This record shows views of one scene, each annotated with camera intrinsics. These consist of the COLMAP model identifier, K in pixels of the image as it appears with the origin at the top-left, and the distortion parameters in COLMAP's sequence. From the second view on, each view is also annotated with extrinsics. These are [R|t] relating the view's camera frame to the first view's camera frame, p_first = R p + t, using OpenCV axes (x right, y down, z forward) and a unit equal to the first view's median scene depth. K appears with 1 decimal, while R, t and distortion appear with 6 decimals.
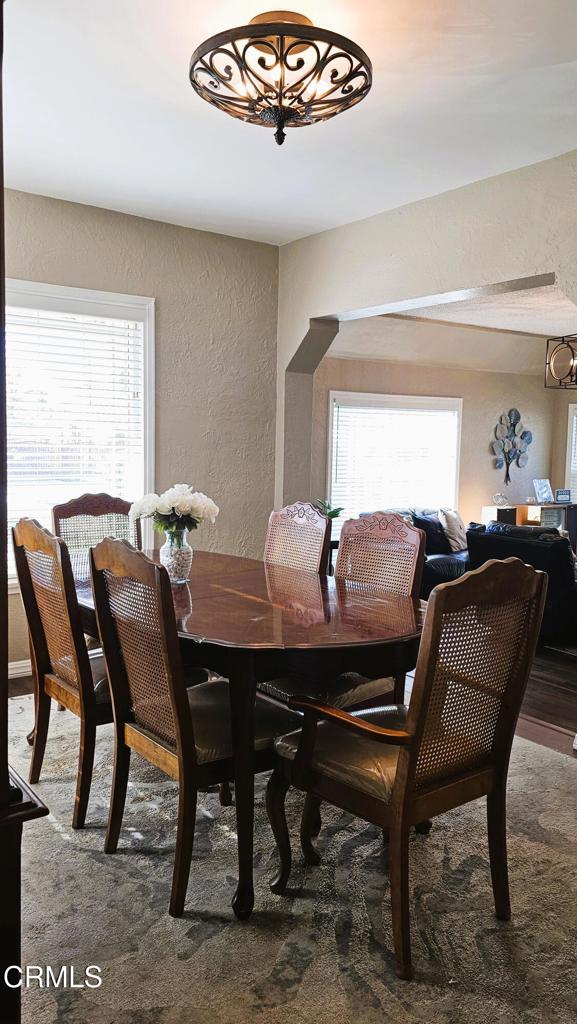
lens RADIAL K [[768.1, 0, 272.3], [0, 768.1, 510.7], [0, 0, 1]] dist [0.070008, -0.076519]
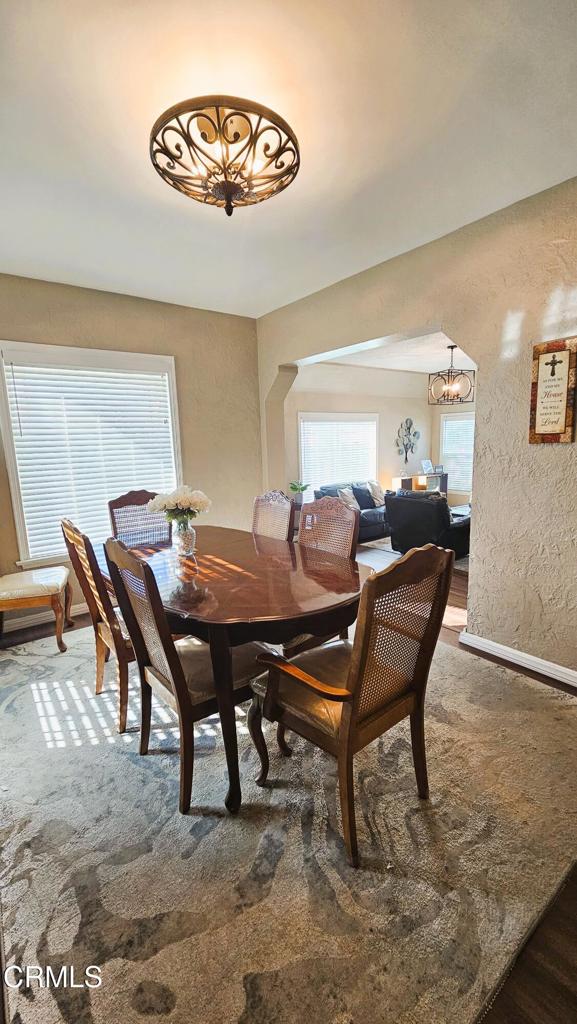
lens RADIAL K [[424.2, 0, 285.4], [0, 424.2, 514.1], [0, 0, 1]] dist [0.000554, -0.000665]
pose [[0.998373, -0.053605, 0.019434, 0.060758], [0.051941, 0.995611, 0.077854, -0.041690], [-0.023523, -0.076718, 0.996775, 0.279750]]
